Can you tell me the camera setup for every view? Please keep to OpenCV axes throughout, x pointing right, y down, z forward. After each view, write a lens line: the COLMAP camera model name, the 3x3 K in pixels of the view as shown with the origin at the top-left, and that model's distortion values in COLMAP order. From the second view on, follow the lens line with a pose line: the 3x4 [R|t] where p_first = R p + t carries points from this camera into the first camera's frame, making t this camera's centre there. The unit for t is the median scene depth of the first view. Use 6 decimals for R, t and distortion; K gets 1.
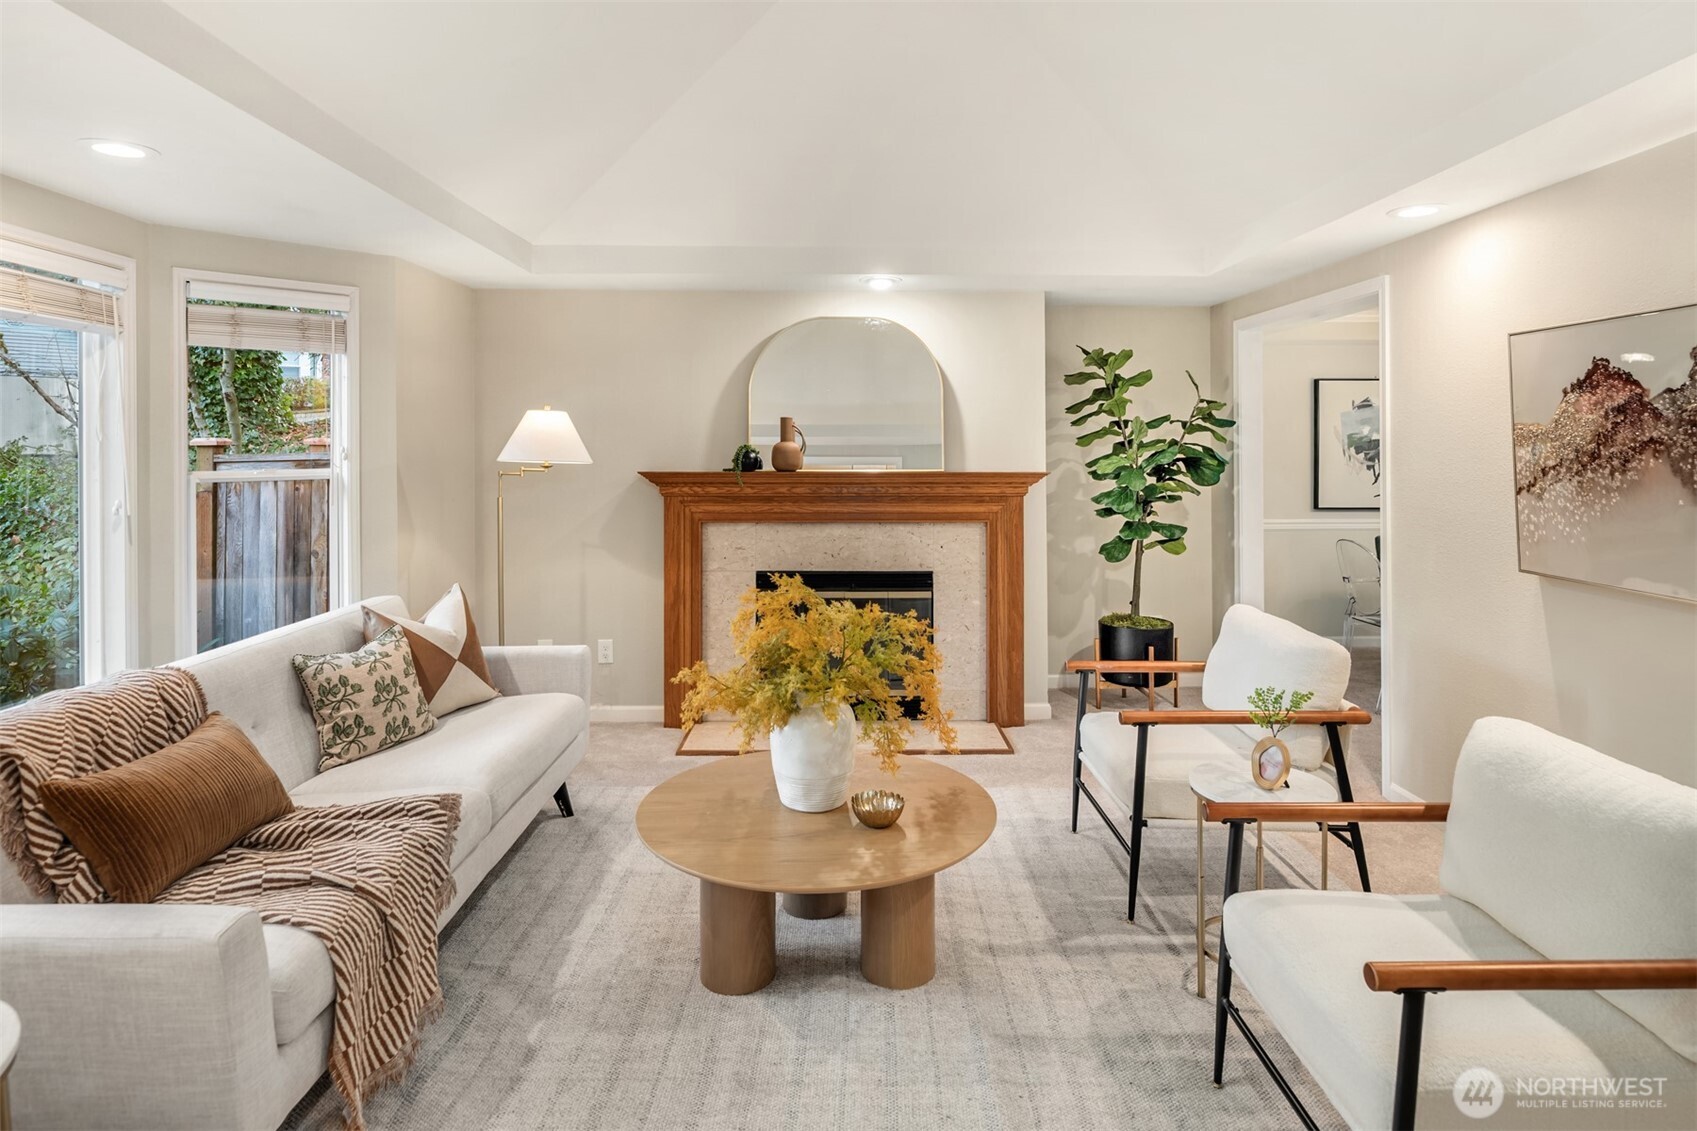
lens RADIAL K [[974.8, 0, 847.1], [0, 974.8, 442.6], [0, 0, 1]] dist [-0.003005, 0.001106]
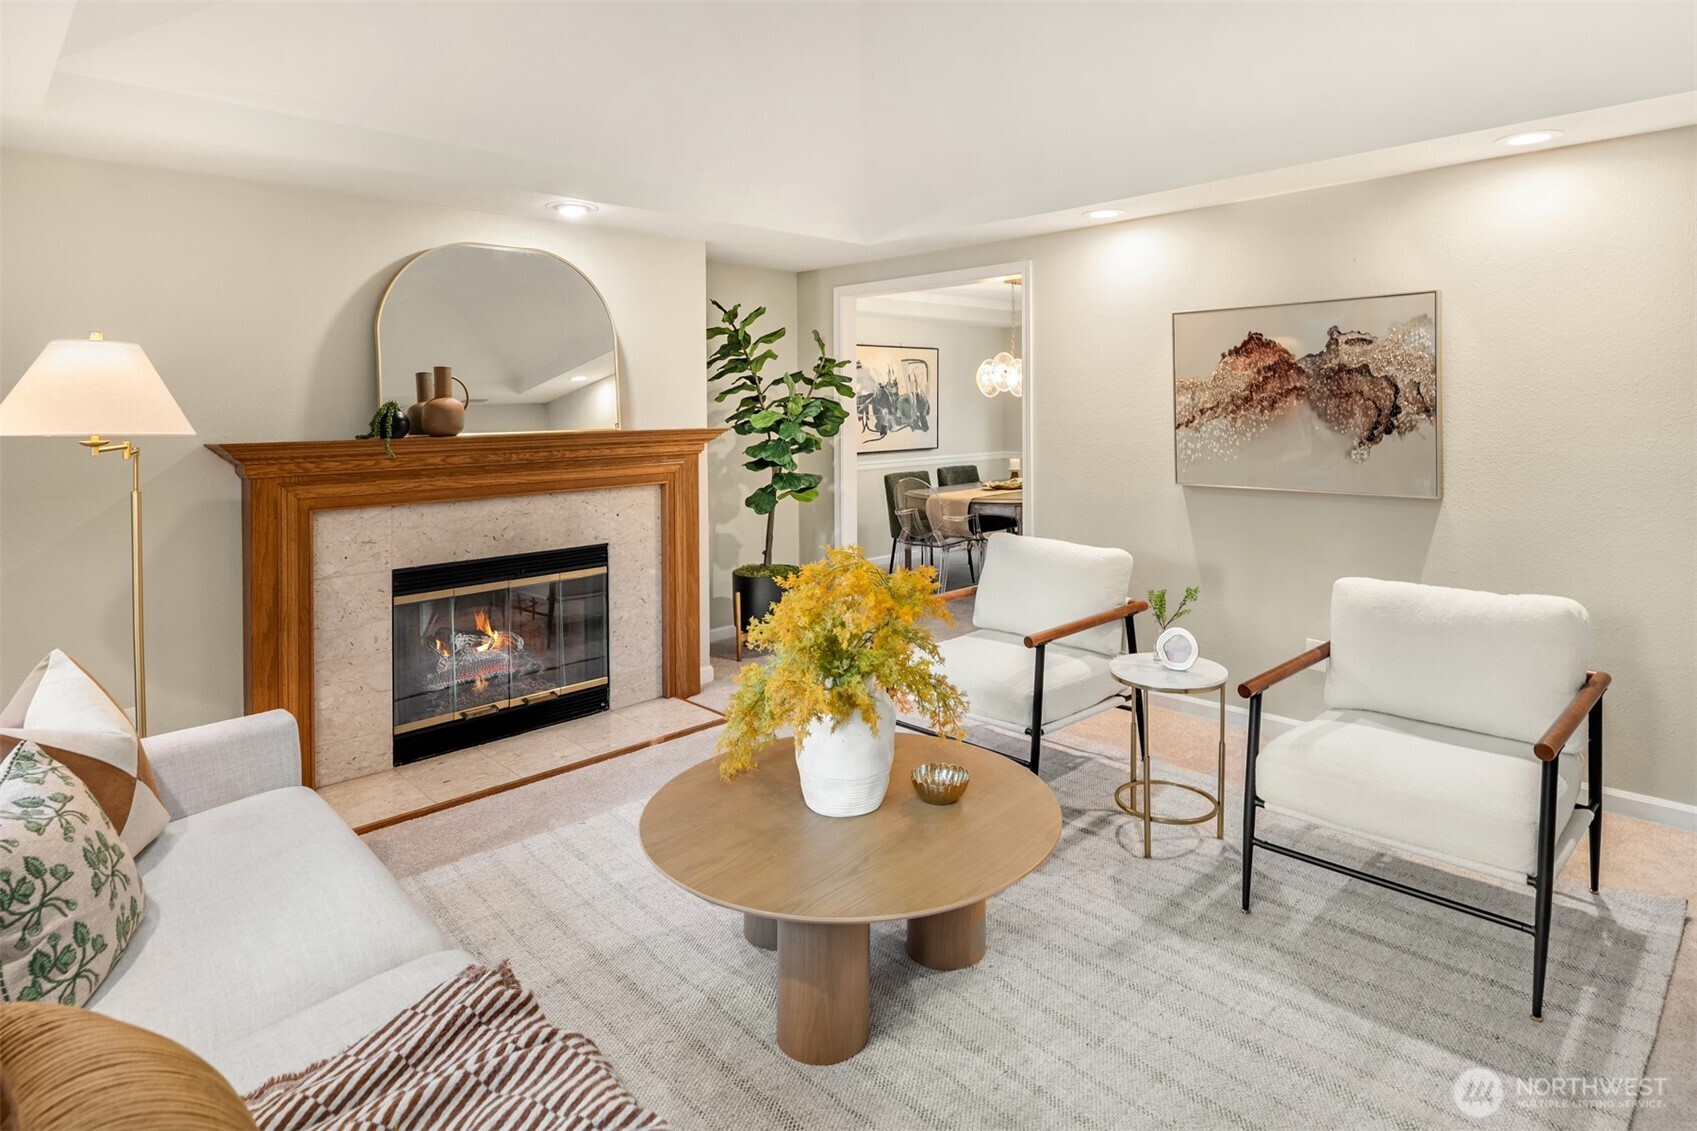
lens RADIAL K [[952.5, 0, 850.8], [0, 952.5, 414.9], [0, 0, 1]] dist [-0.003119, -0.001966]
pose [[0.700715, -0.017608, 0.713224, -0.378332], [0.011287, 0.999844, 0.013594, 0.005915], [-0.713352, -0.001476, 0.700805, 0.236968]]
